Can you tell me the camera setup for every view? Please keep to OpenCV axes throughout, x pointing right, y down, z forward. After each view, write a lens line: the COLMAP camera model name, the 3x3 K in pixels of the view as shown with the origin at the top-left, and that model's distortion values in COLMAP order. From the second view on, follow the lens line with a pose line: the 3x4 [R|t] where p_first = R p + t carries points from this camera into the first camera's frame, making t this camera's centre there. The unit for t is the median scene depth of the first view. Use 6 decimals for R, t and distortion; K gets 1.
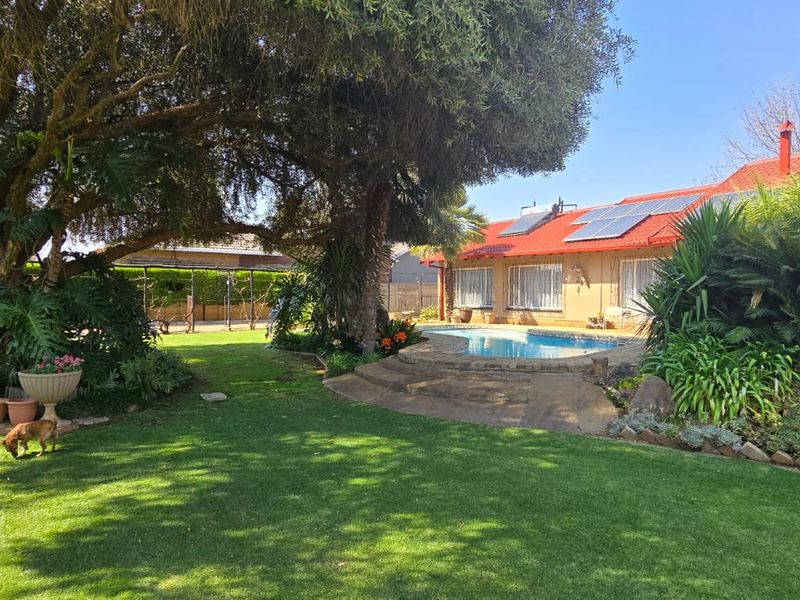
lens RADIAL K [[536.4, 0, 397.8], [0, 536.4, 298.7], [0, 0, 1]] dist [-0.005272, -0.000200]
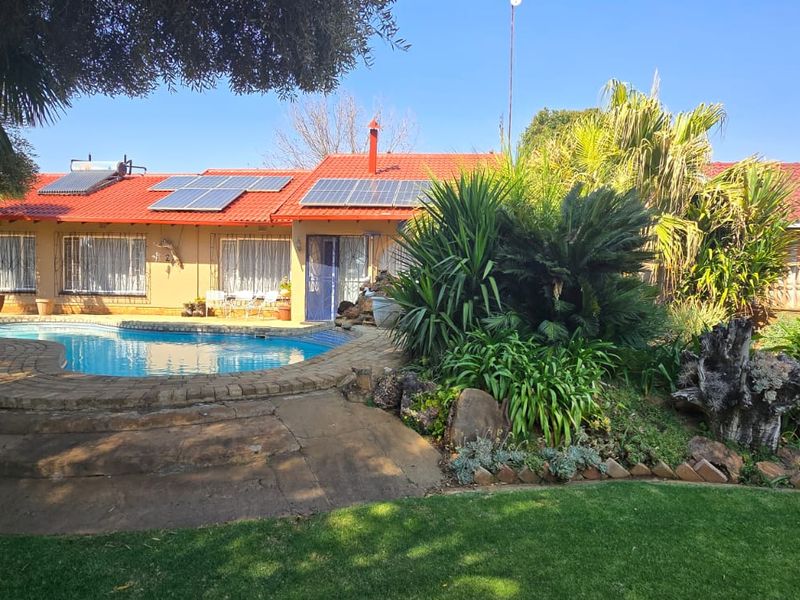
lens RADIAL K [[536.4, 0, 402.9], [0, 536.4, 301.6], [0, 0, 1]] dist [-0.005272, -0.000200]
pose [[0.653698, -0.017245, 0.756559, -0.056300], [-0.014271, 0.999282, 0.035108, -0.002220], [-0.756621, -0.033747, 0.652982, 0.191507]]
